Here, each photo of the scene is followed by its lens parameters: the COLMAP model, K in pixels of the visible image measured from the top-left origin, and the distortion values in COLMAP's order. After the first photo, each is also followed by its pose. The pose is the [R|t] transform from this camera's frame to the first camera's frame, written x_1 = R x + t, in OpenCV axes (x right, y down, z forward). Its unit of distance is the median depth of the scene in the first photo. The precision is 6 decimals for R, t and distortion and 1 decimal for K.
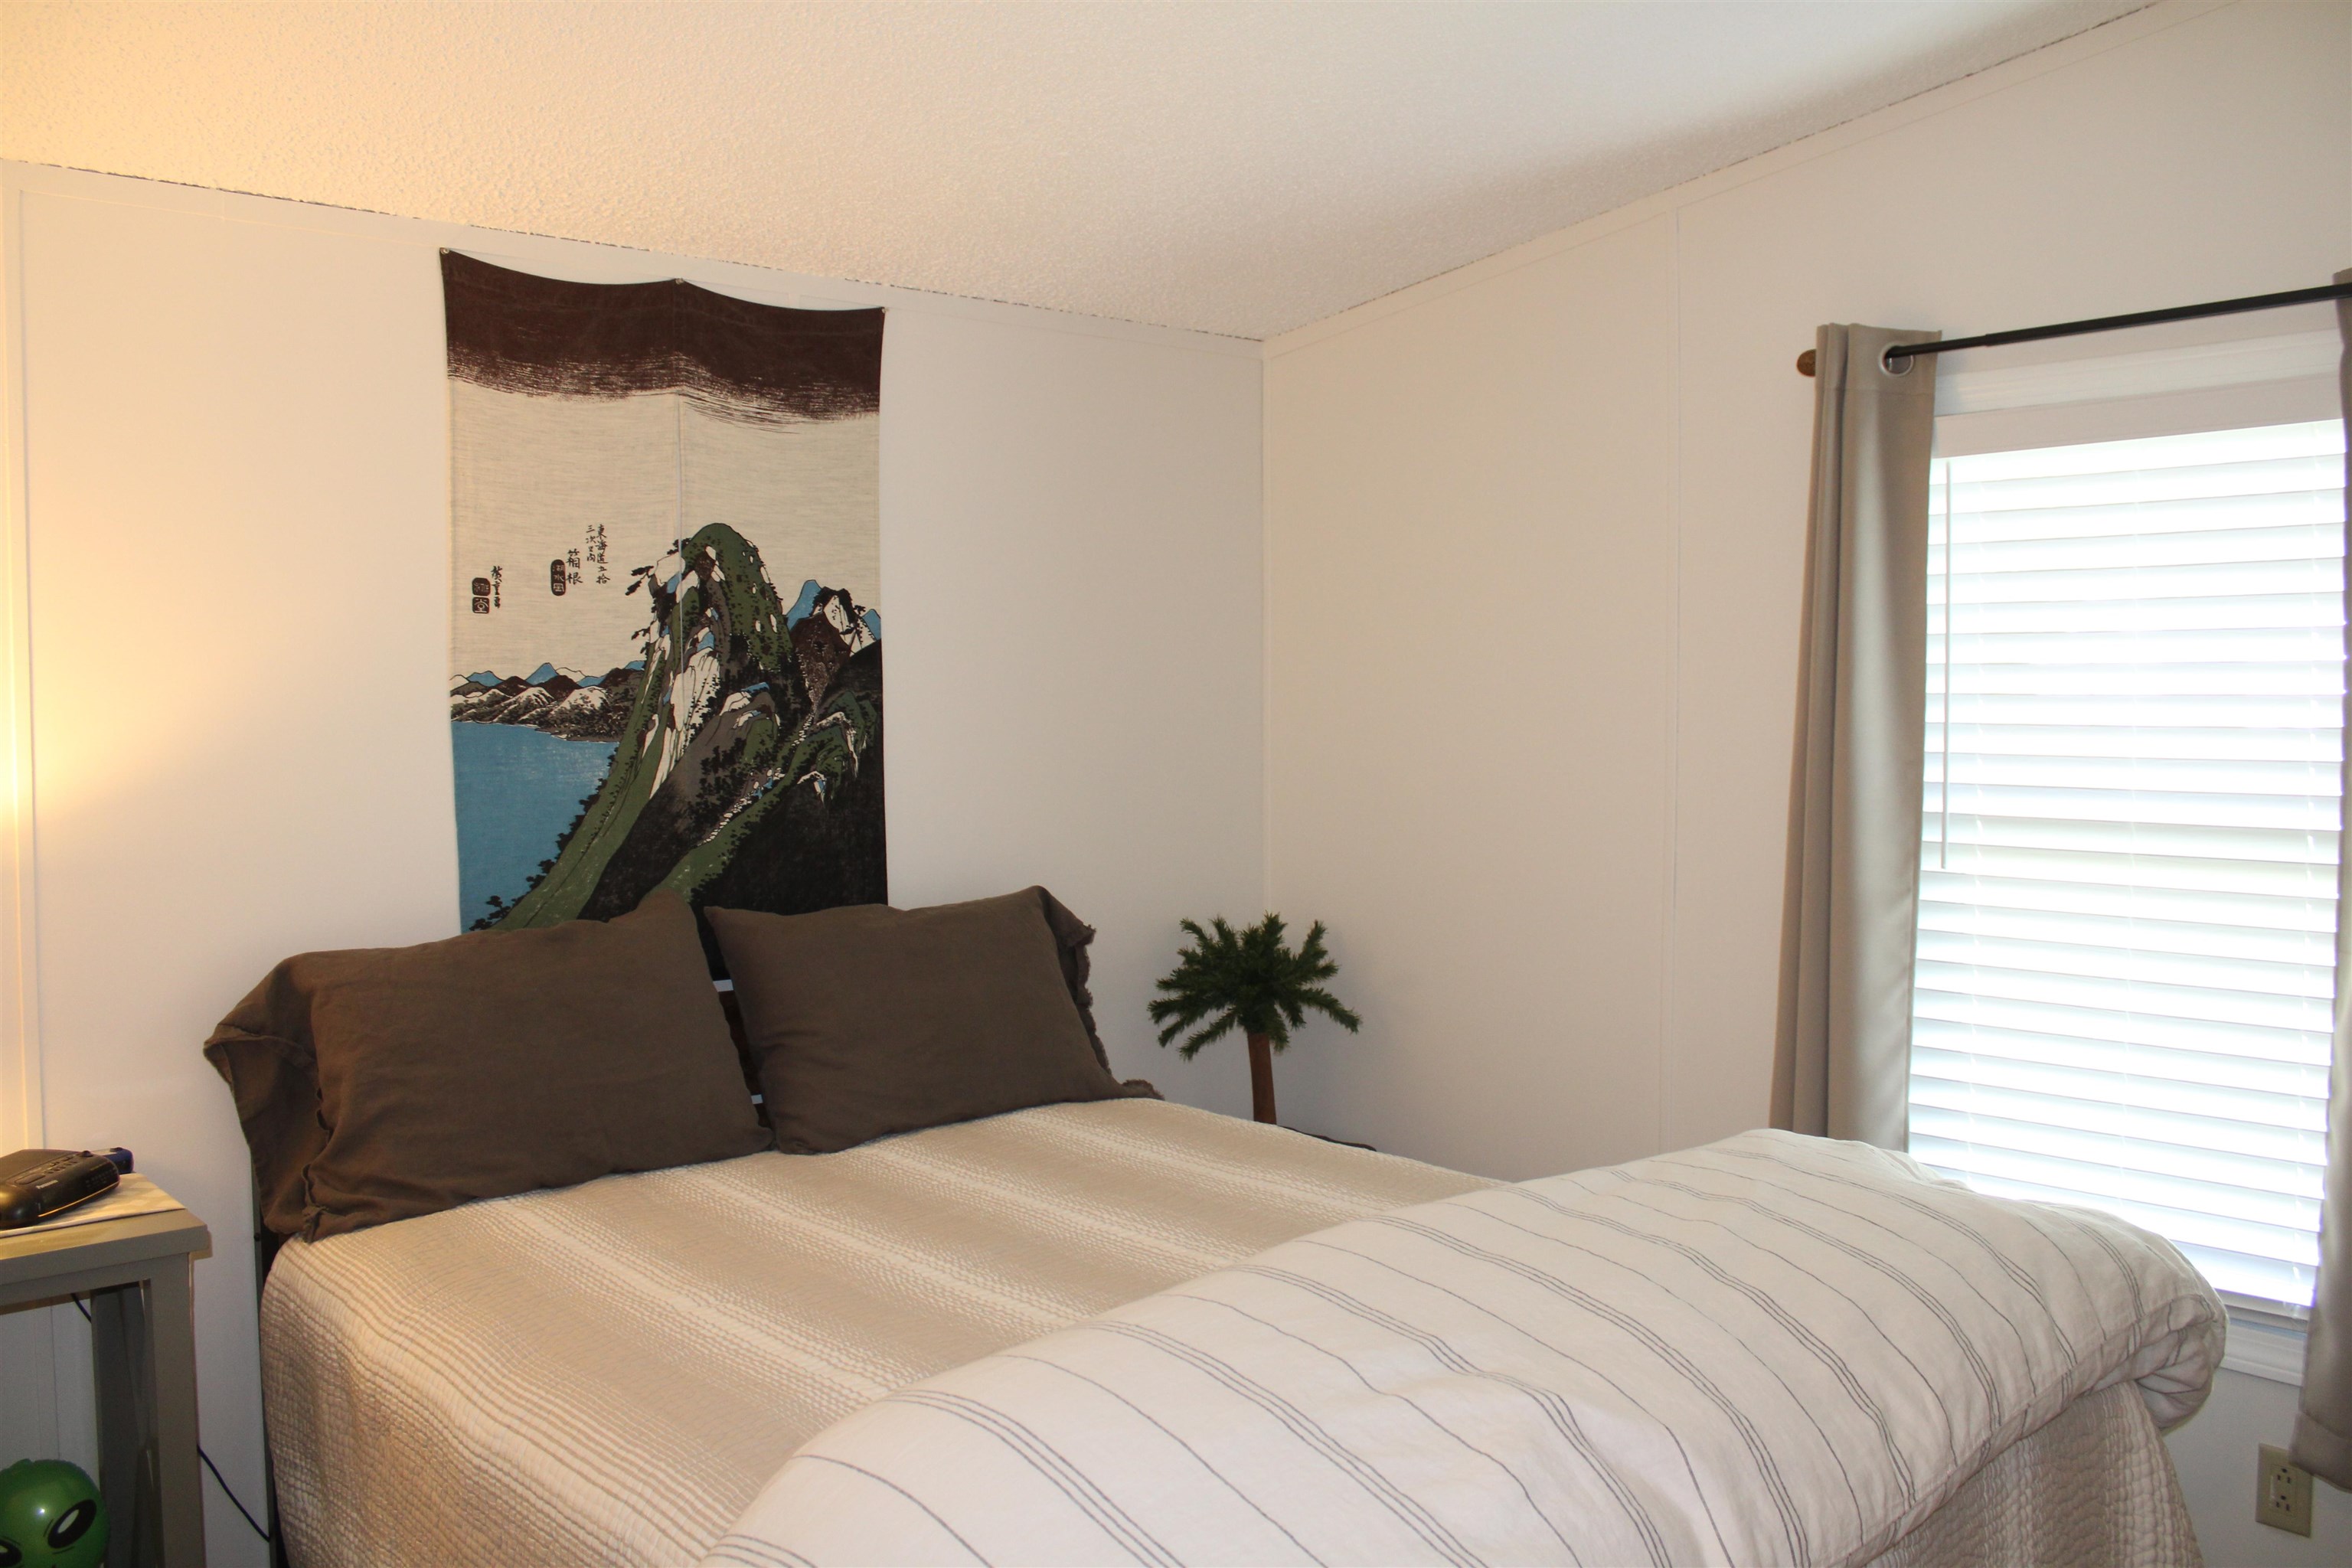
lens RADIAL K [[1960.7, 0, 1169.4], [0, 1960.7, 785.3], [0, 0, 1]] dist [-0.162916, 0.138520]
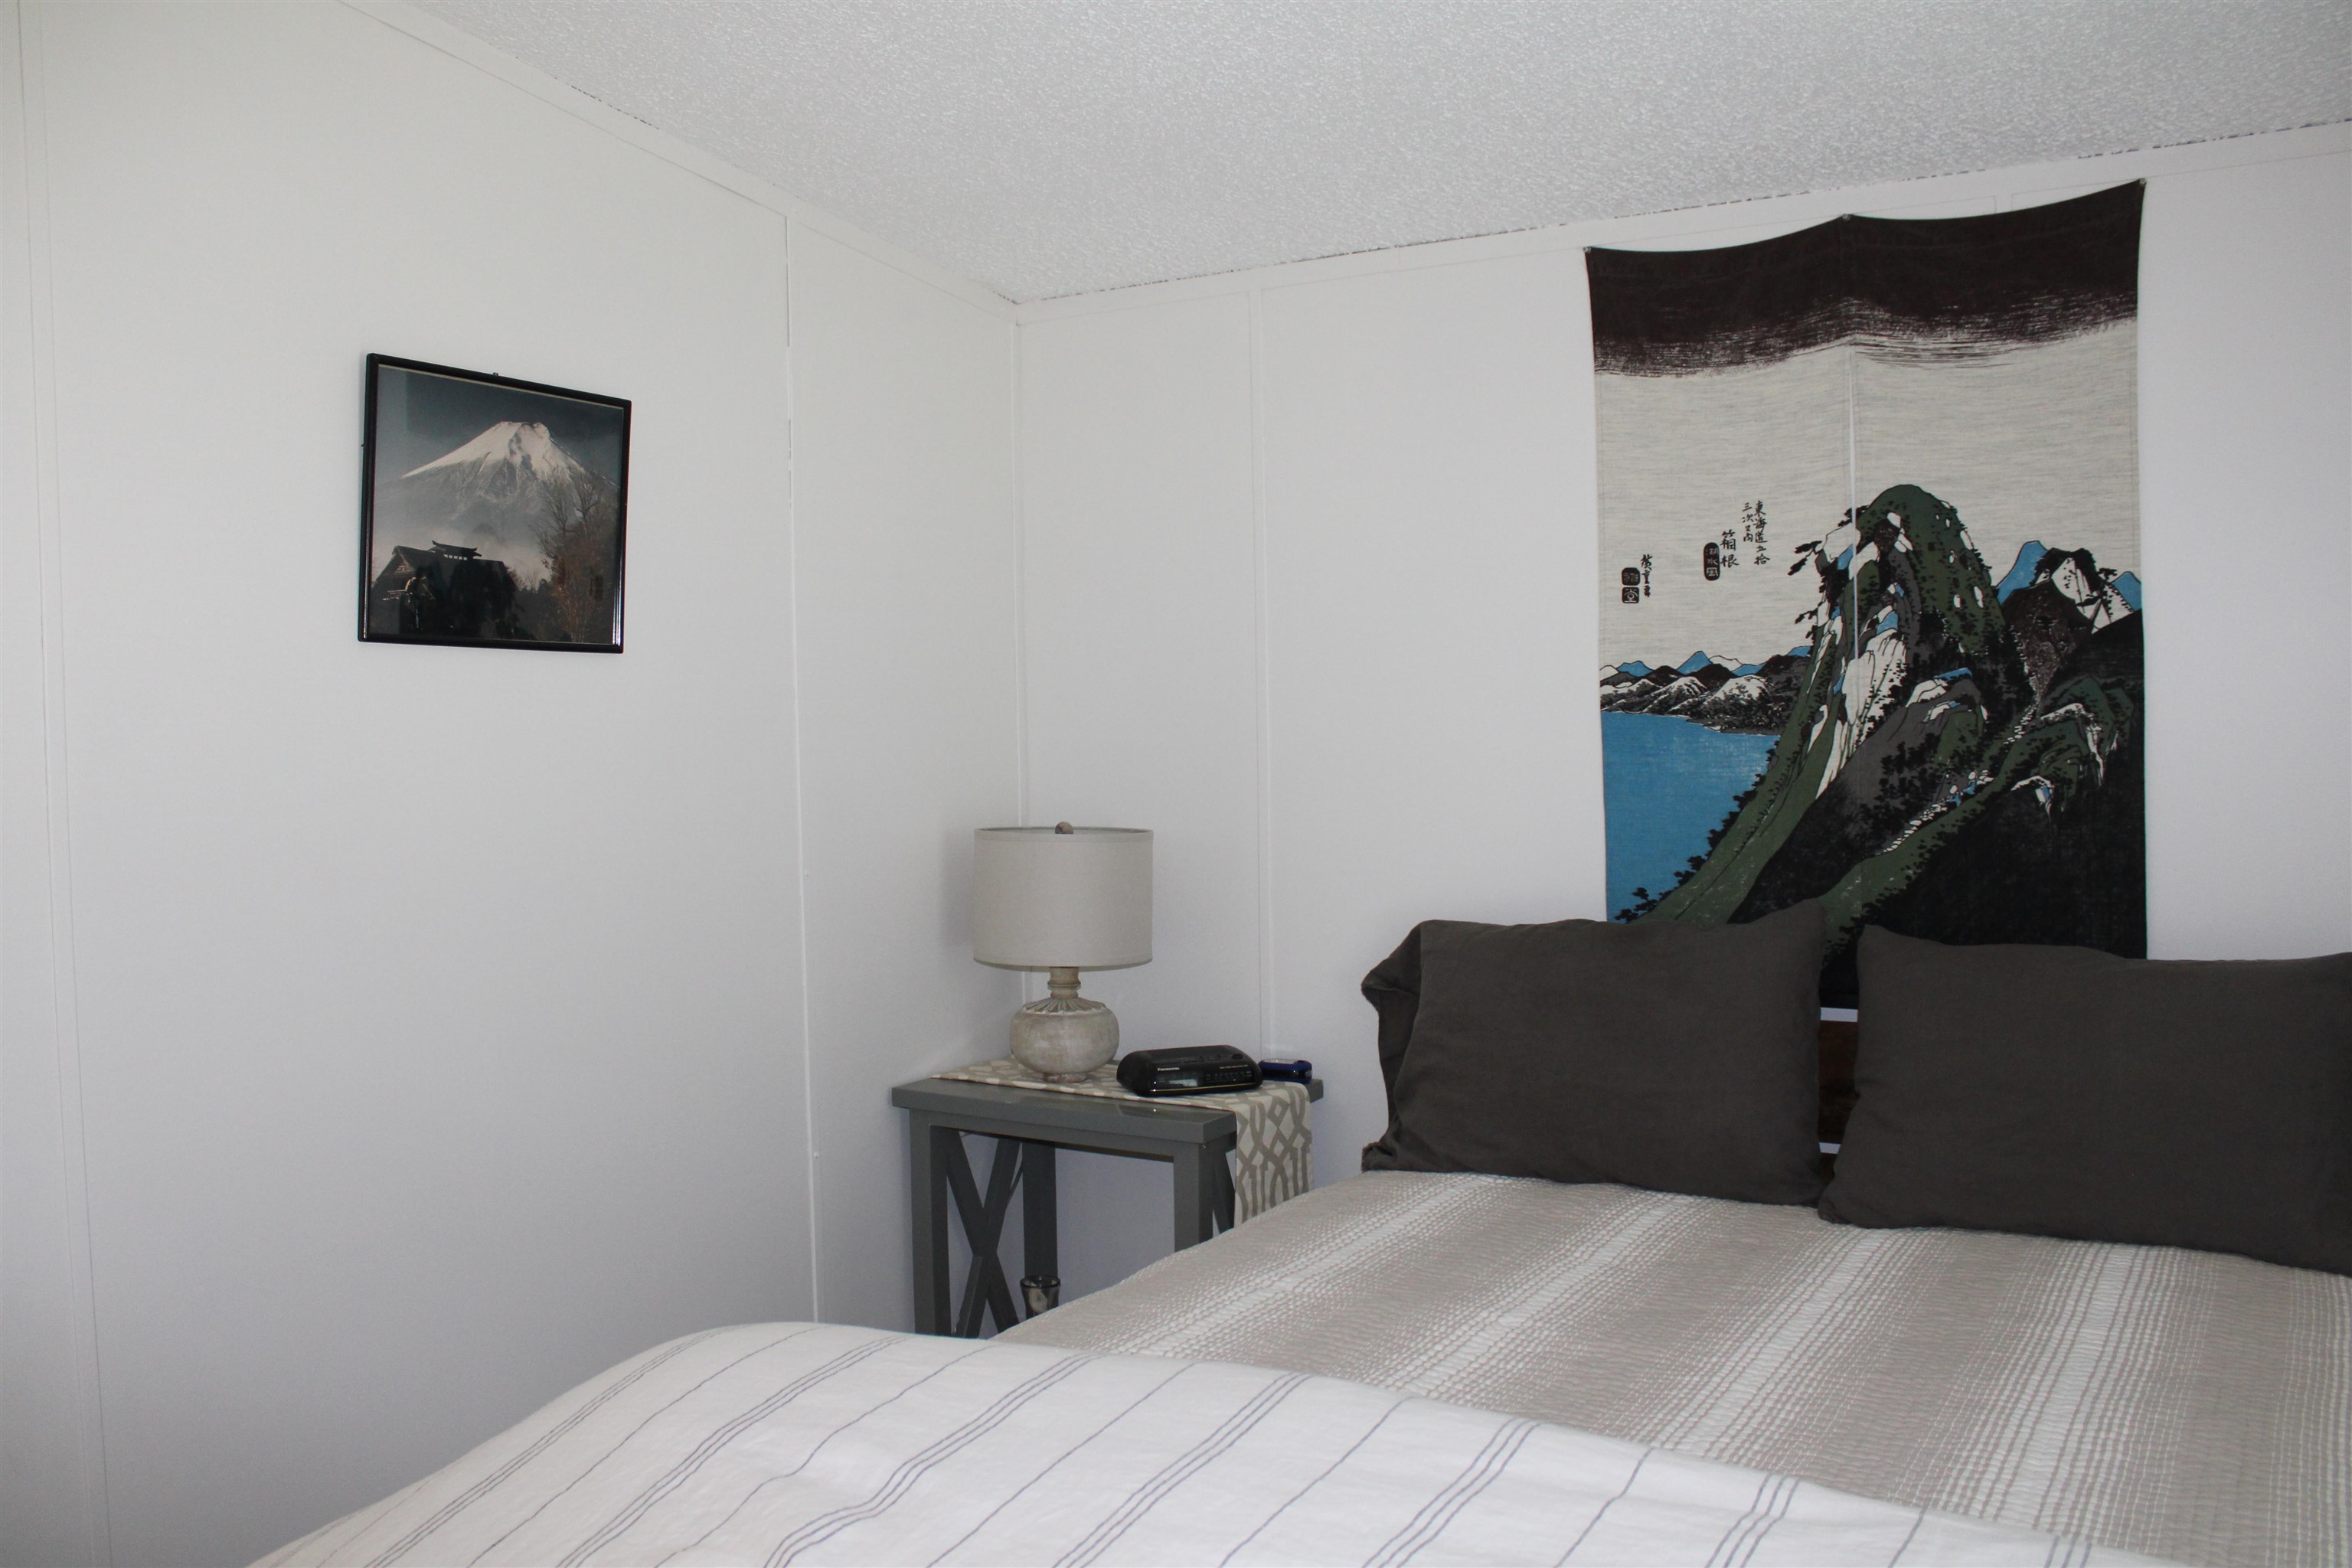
lens RADIAL K [[1960.7, 0, 1169.4], [0, 1960.7, 785.3], [0, 0, 1]] dist [-0.162916, 0.138520]
pose [[0.292412, 0.040912, -0.955417, 0.502895], [-0.030214, 0.998981, 0.033530, -0.020289], [0.955815, 0.019063, 0.293350, 0.447536]]
